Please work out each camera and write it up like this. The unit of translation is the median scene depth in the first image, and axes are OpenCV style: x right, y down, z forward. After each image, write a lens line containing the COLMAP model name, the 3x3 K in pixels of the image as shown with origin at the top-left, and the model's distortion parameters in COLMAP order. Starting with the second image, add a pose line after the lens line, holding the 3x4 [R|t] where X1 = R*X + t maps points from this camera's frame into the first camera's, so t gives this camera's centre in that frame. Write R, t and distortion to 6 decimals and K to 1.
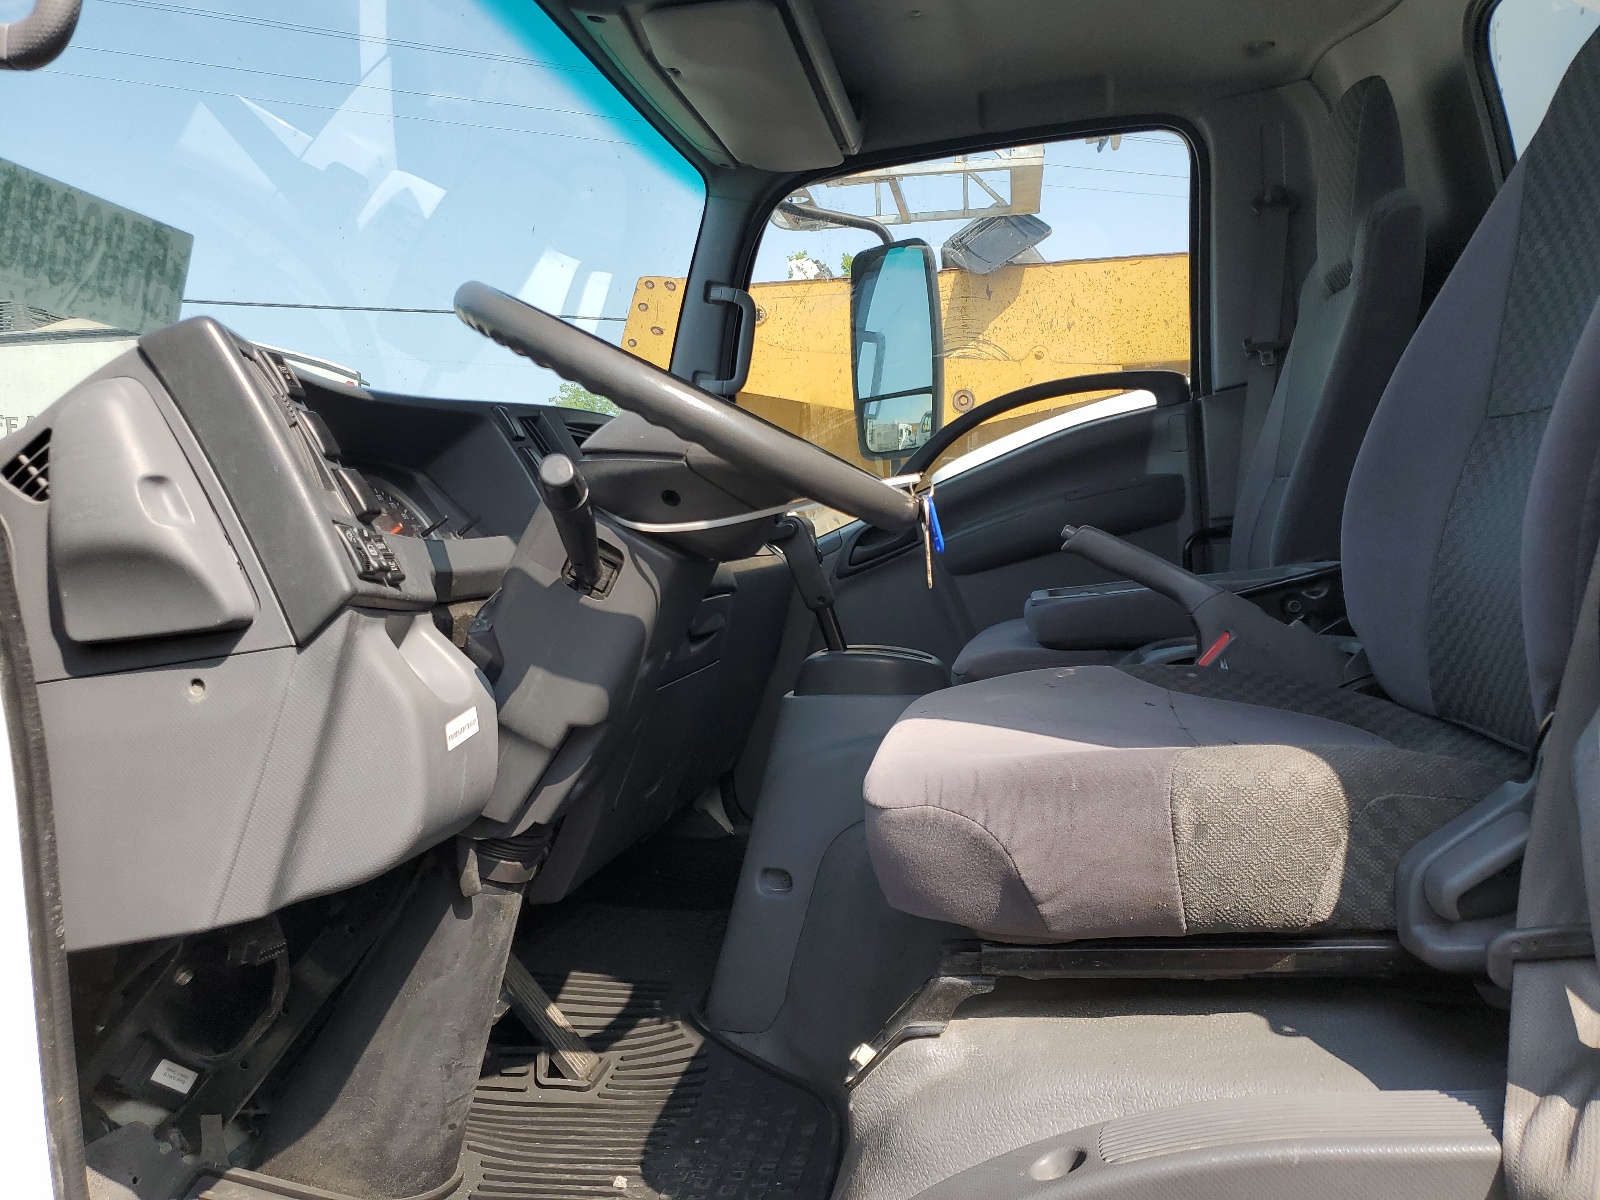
lens RADIAL K [[1219.6, 0, 800.0], [0, 1219.6, 600.0], [0, 0, 1]] dist [-0.000907, 0.008282]
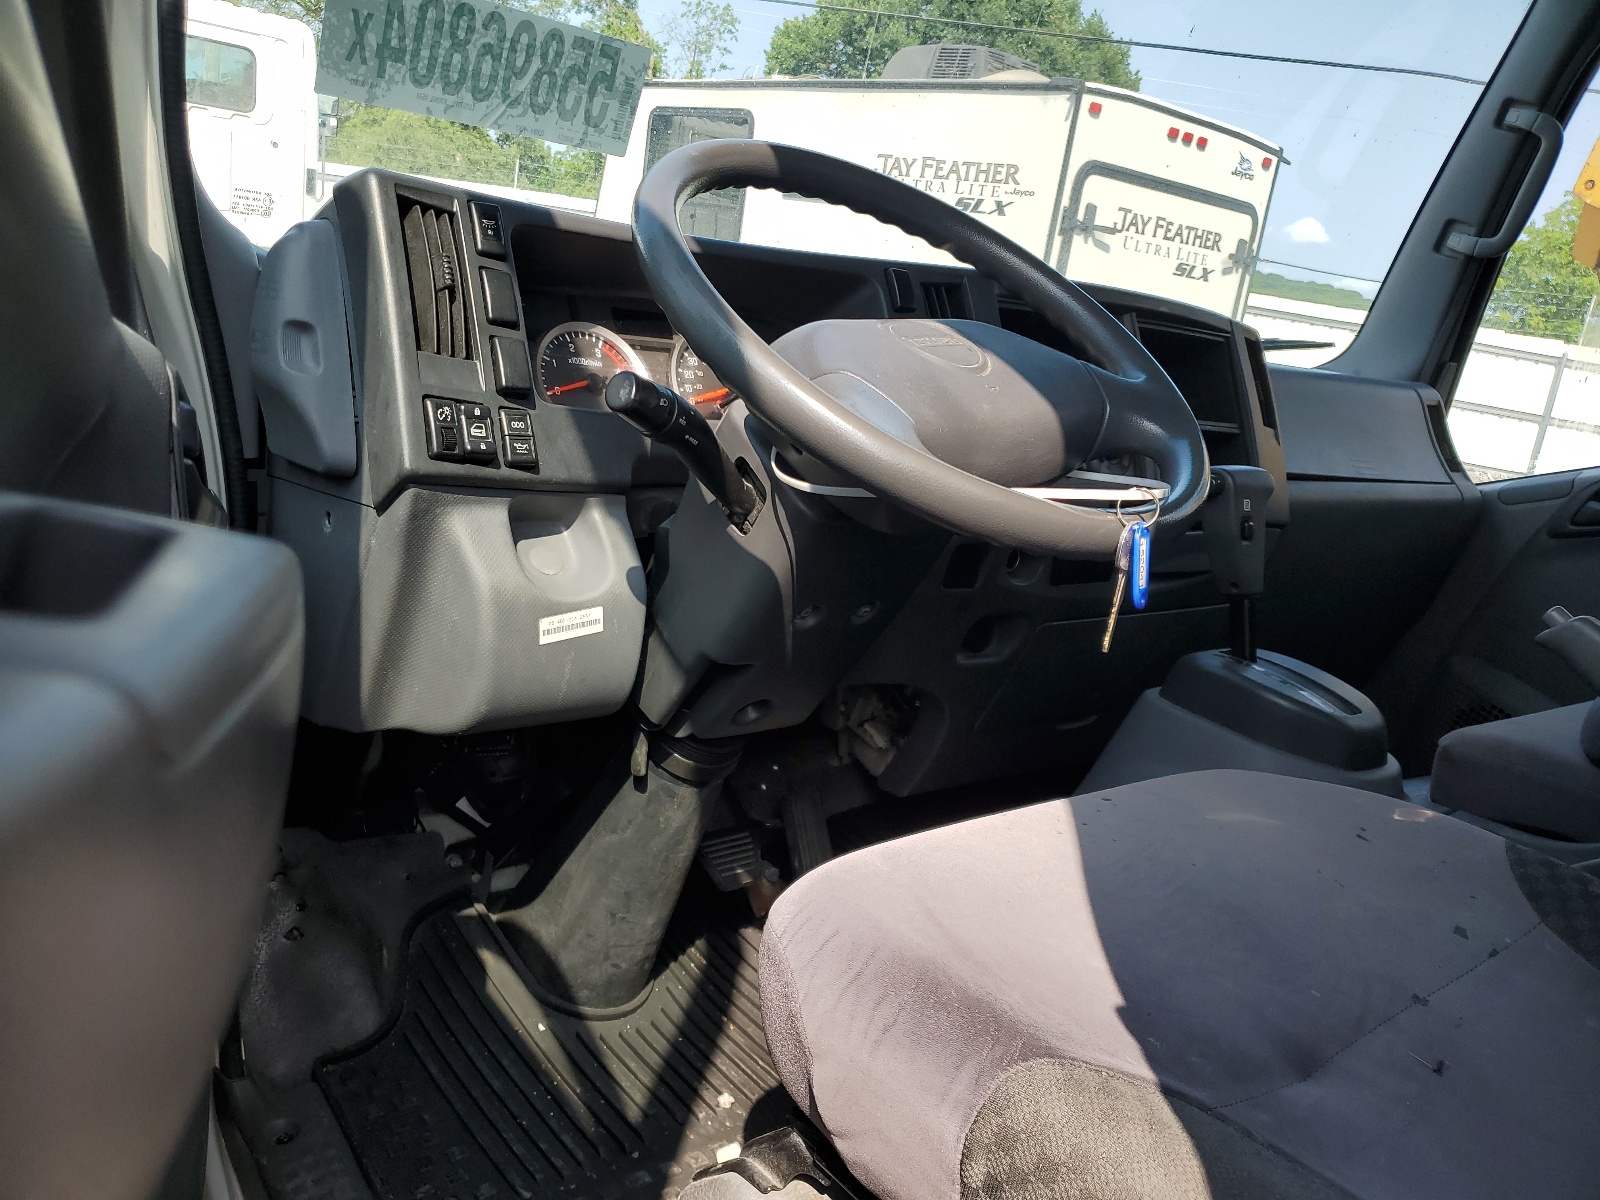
lens RADIAL K [[1245.1, 0, 800.0], [0, 1245.1, 600.0], [0, 0, 1]] dist [0.003615, -0.002960]
pose [[0.735015, 0.323134, -0.596102, 0.386929], [-0.212701, 0.944646, 0.249804, -0.175500], [0.643825, -0.056818, 0.763060, 0.317454]]
